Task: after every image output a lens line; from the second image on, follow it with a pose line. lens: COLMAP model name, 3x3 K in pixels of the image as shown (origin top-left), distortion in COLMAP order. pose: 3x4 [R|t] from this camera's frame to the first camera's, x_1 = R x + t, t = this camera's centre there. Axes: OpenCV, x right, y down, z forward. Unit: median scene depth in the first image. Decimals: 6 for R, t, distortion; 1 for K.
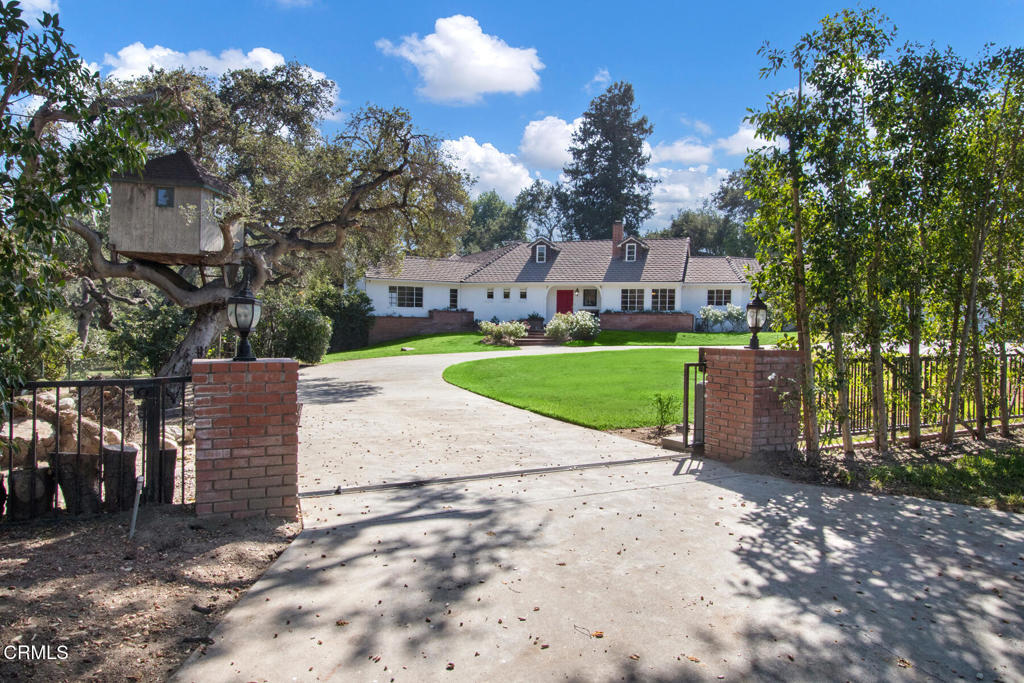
lens RADIAL K [[604.4, 0, 512.3], [0, 604.4, 338.8], [0, 0, 1]] dist [-0.003893, 0.000009]
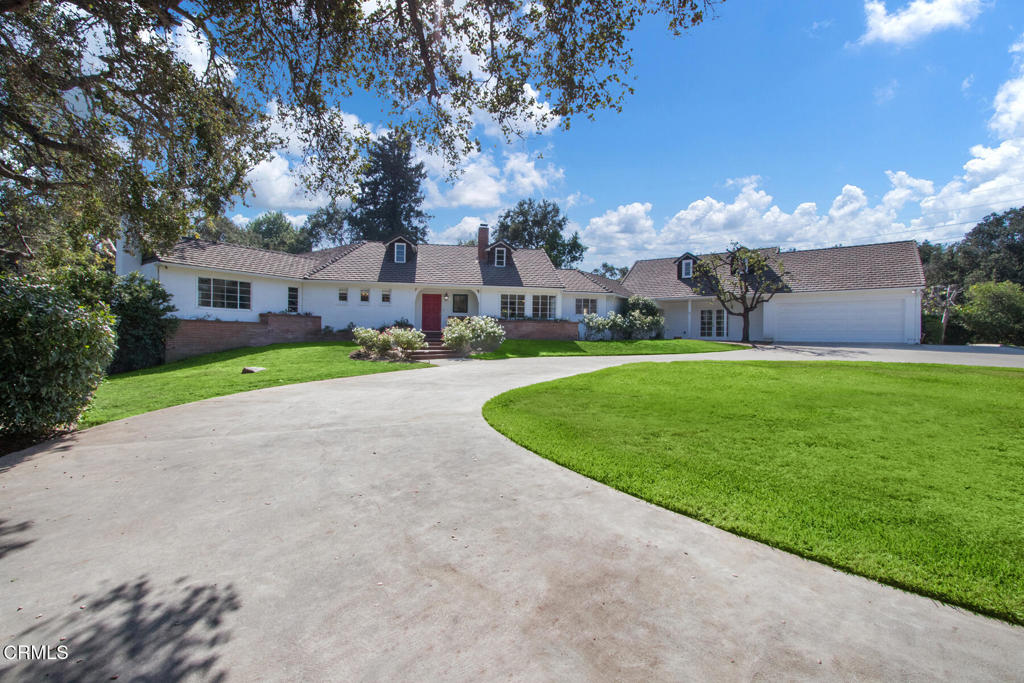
lens RADIAL K [[467.4, 0, 514.5], [0, 467.4, 338.4], [0, 0, 1]] dist [0.004410, -0.002378]
pose [[0.897575, -0.003595, 0.440846, -0.109399], [0.010662, 0.999851, -0.013555, -0.004573], [-0.440732, 0.016867, 0.897480, 0.333759]]
